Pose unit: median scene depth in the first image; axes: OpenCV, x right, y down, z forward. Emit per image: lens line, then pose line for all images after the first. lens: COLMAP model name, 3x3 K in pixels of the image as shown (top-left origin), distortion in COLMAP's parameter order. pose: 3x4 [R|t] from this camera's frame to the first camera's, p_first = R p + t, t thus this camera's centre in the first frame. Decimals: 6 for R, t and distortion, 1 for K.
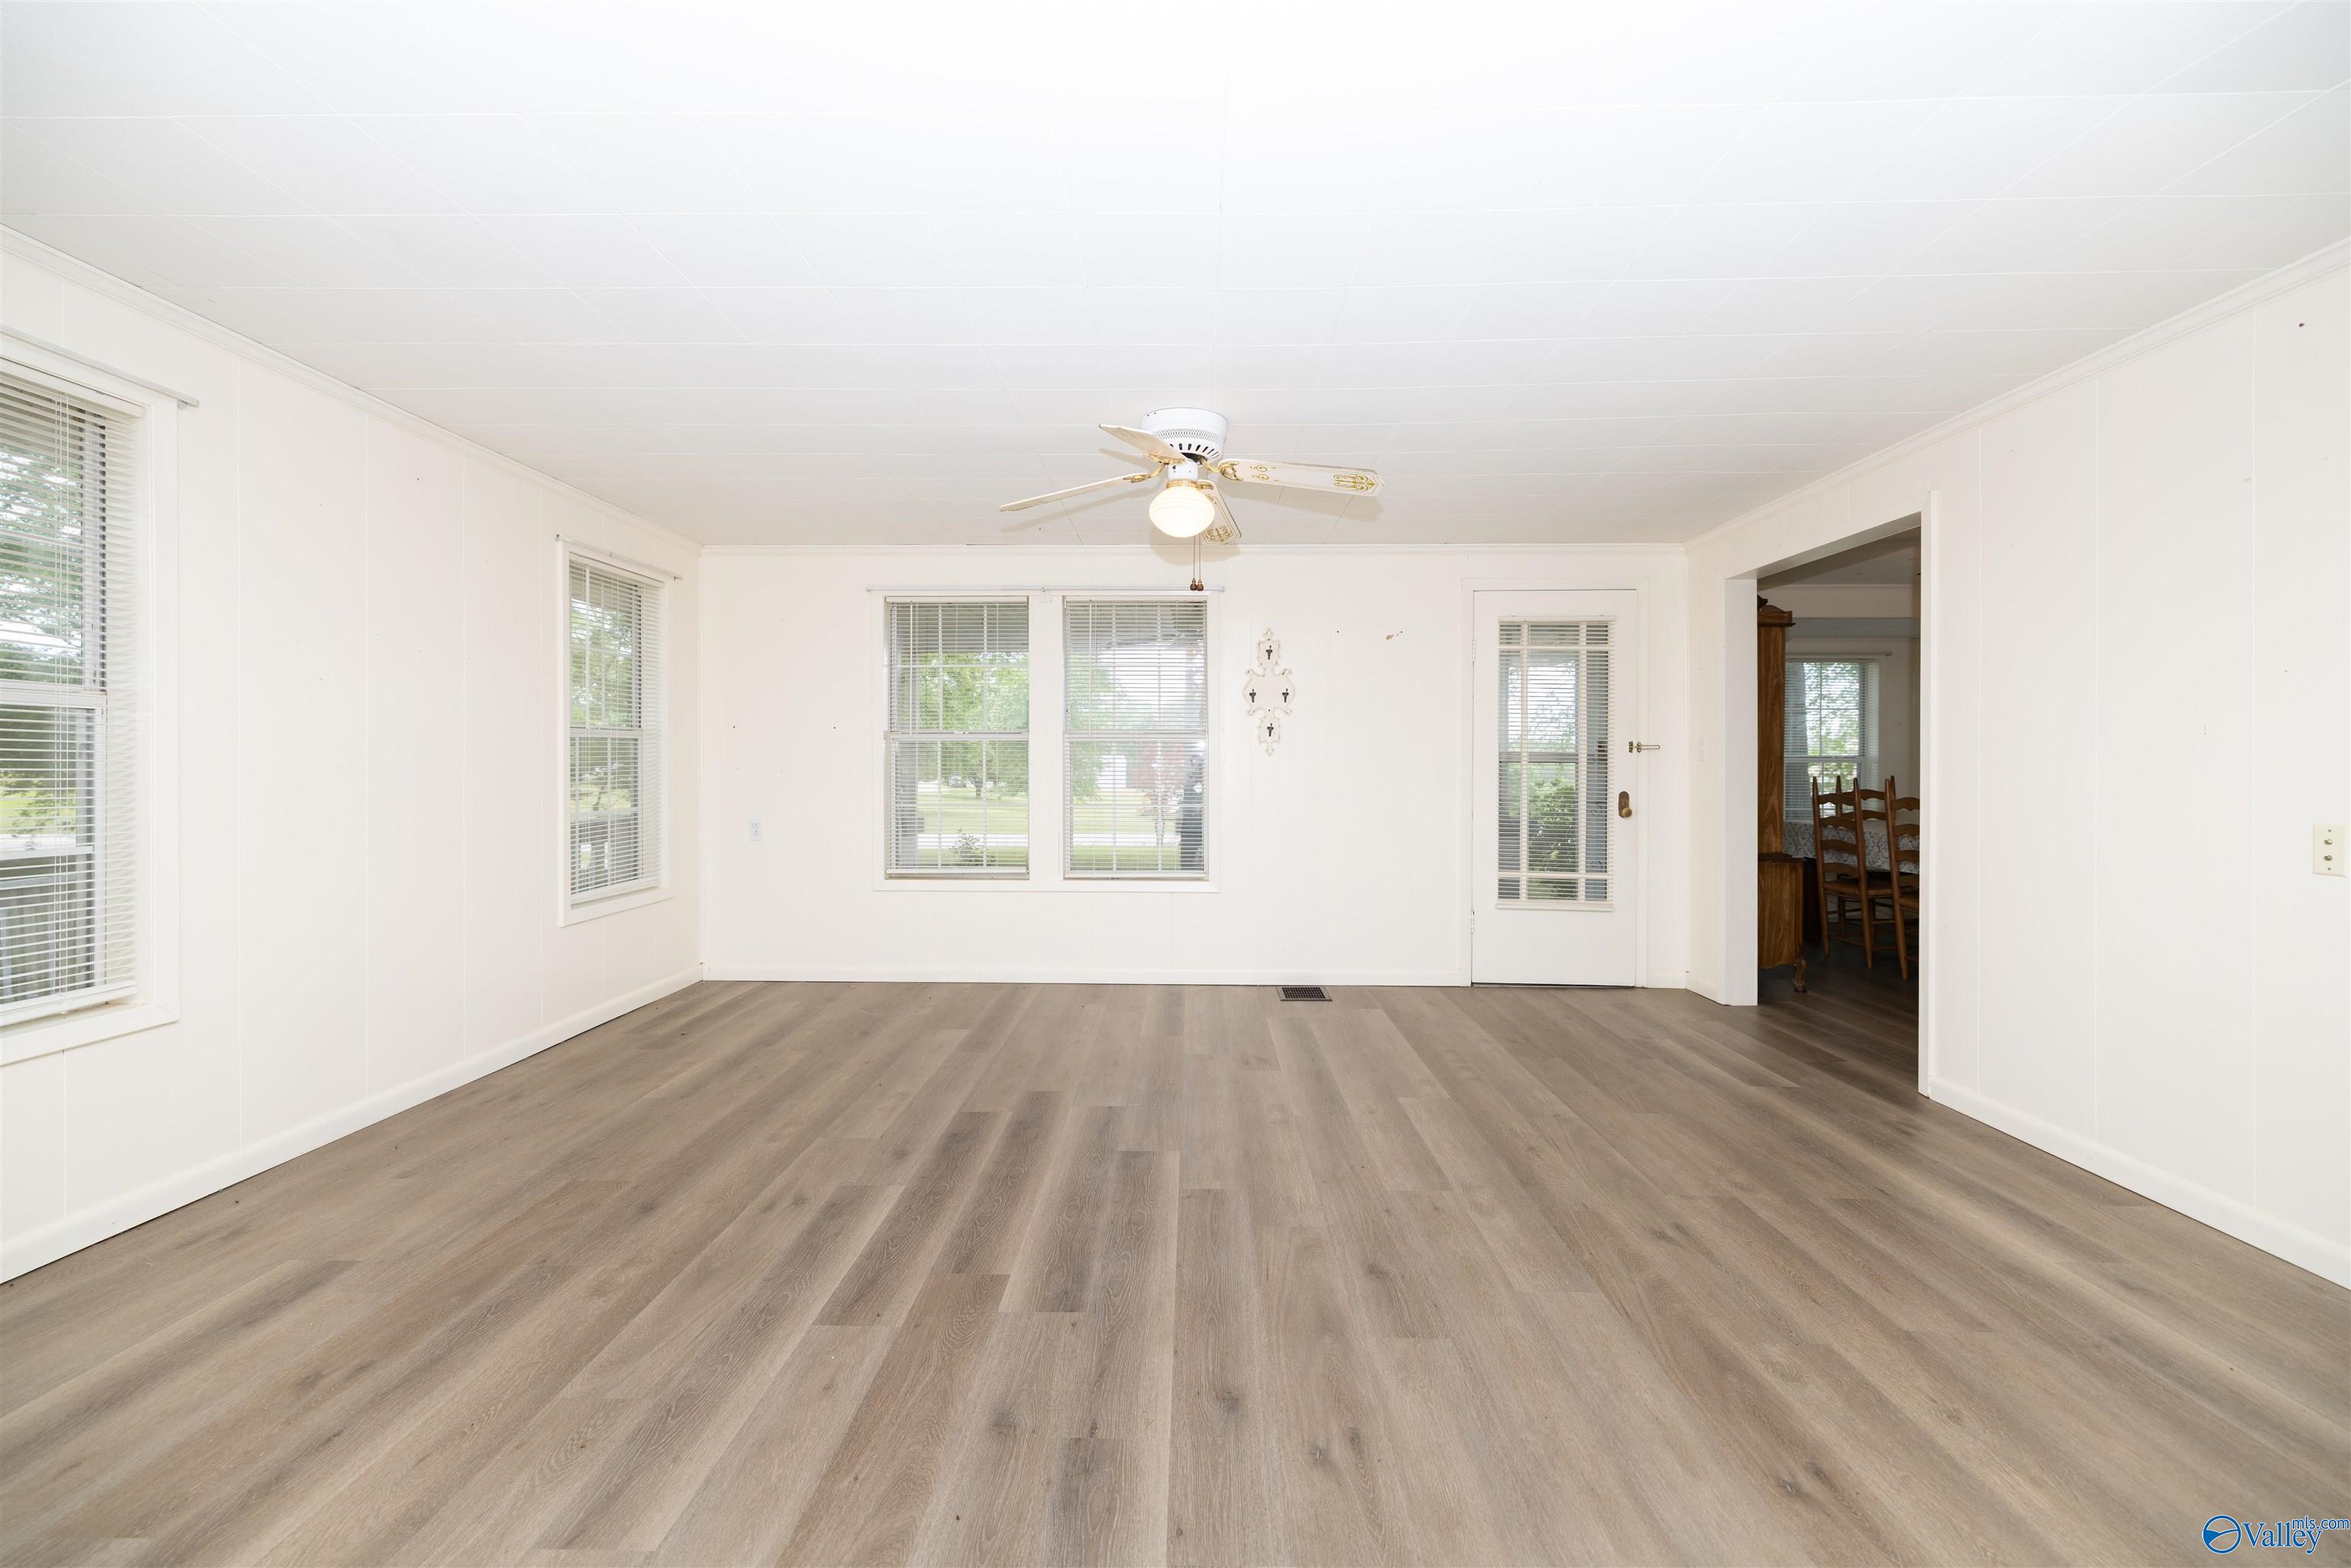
lens RADIAL K [[981.2, 0, 1173.5], [0, 981.2, 769.8], [0, 0, 1]] dist [-0.001642, 0.000242]
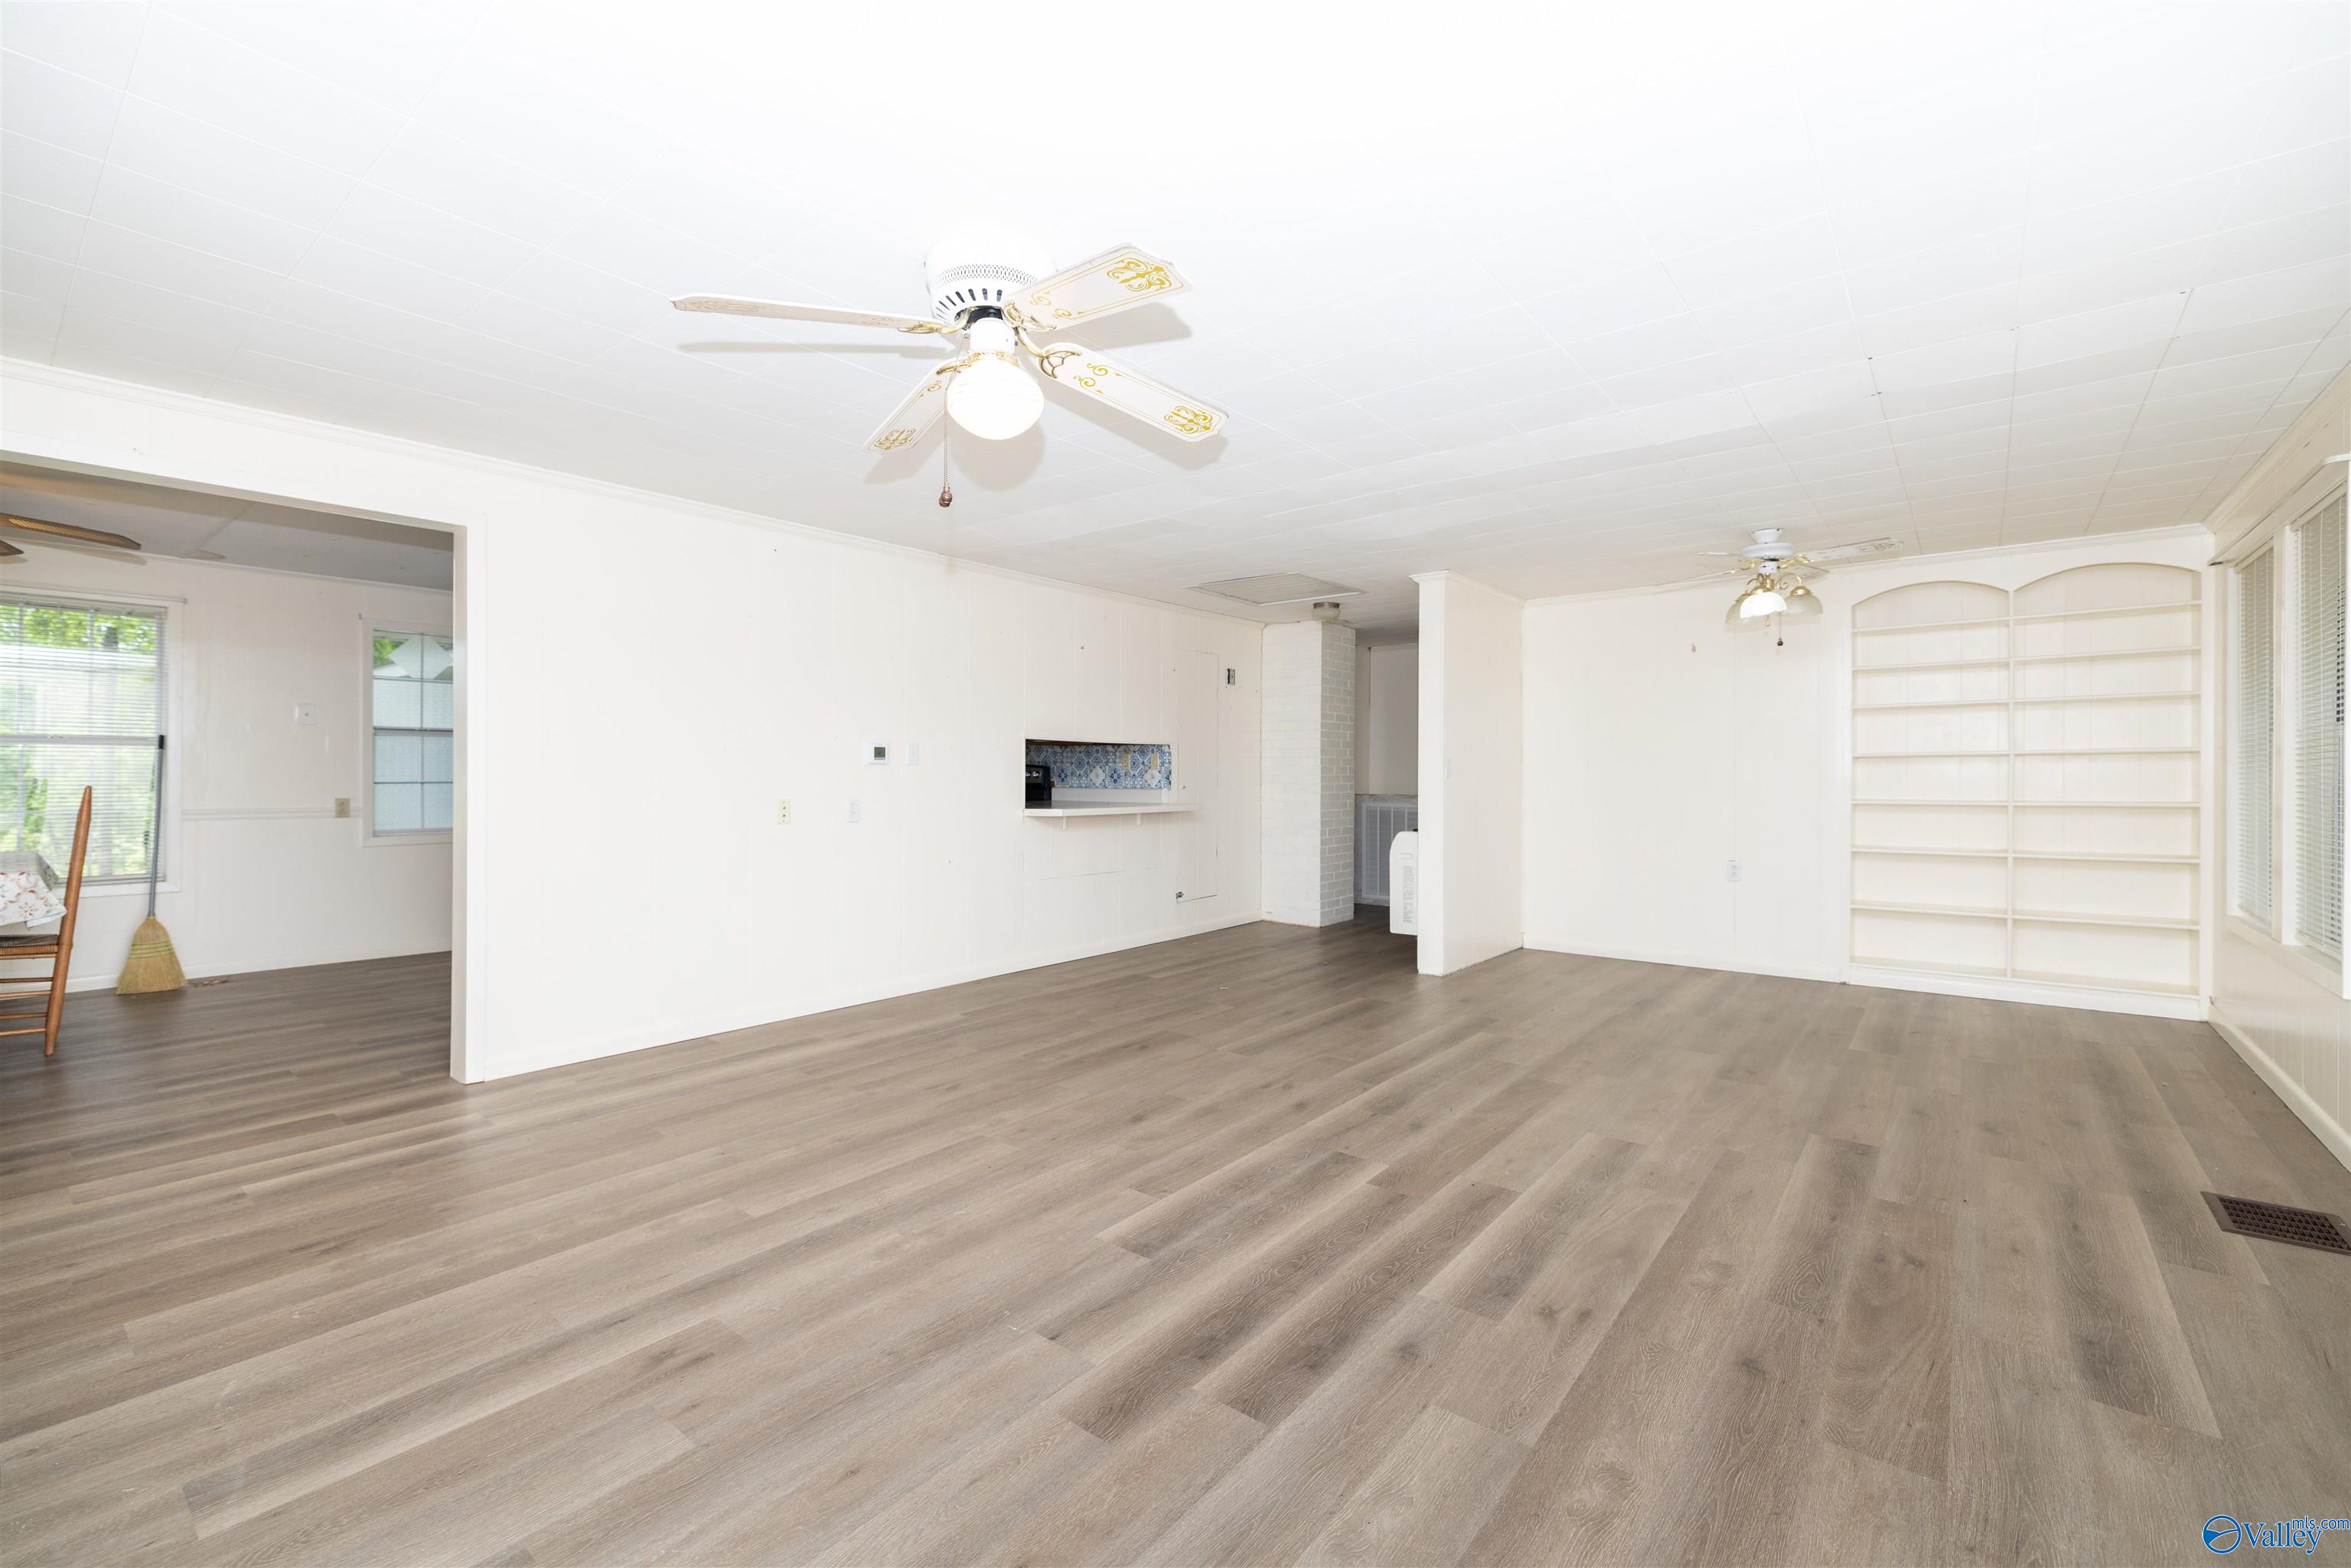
lens RADIAL K [[981.2, 0, 1173.5], [0, 981.2, 769.8], [0, 0, 1]] dist [-0.001642, 0.000242]
pose [[-0.788567, -0.005662, 0.614923, -0.659164], [-0.002257, 0.999978, 0.006314, -0.018080], [-0.614945, 0.003591, -0.788562, 1.902749]]
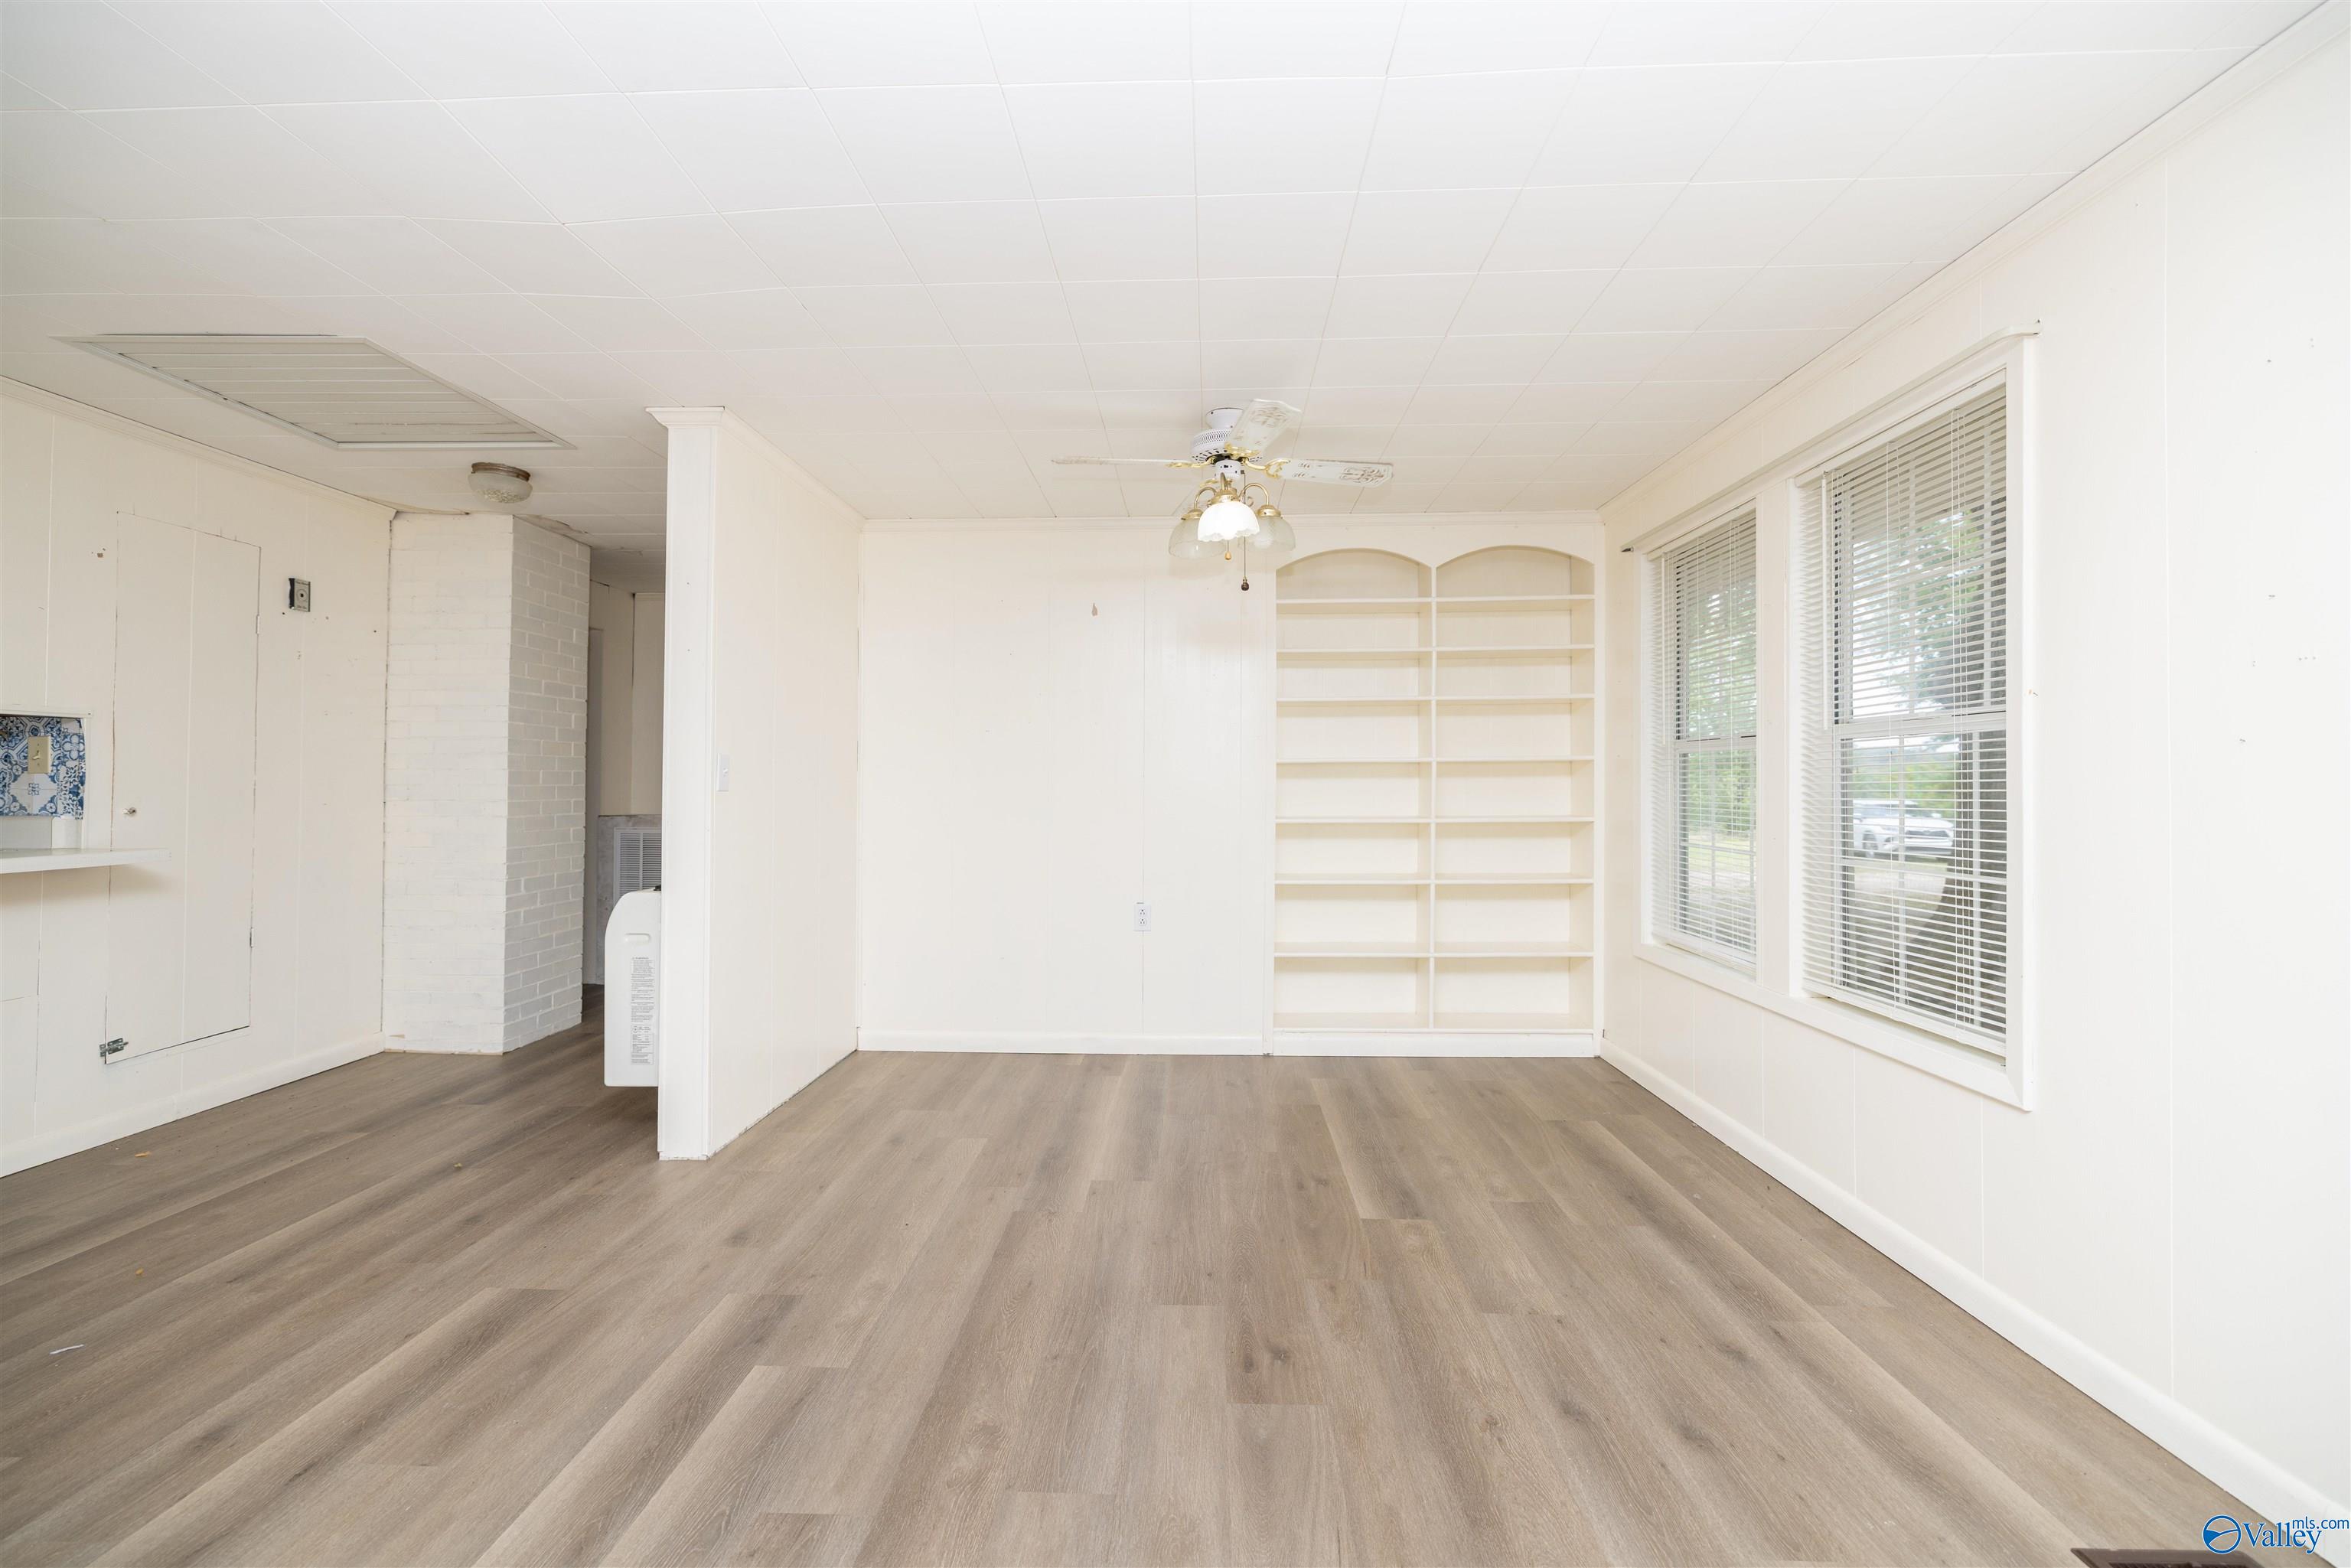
lens RADIAL K [[981.2, 0, 1173.5], [0, 981.2, 769.8], [0, 0, 1]] dist [-0.001642, 0.000242]
pose [[-0.999852, -0.009432, 0.014383, -0.359693], [-0.009539, 0.999927, -0.007397, -0.009717], [-0.014312, -0.007533, -0.999869, 0.974146]]
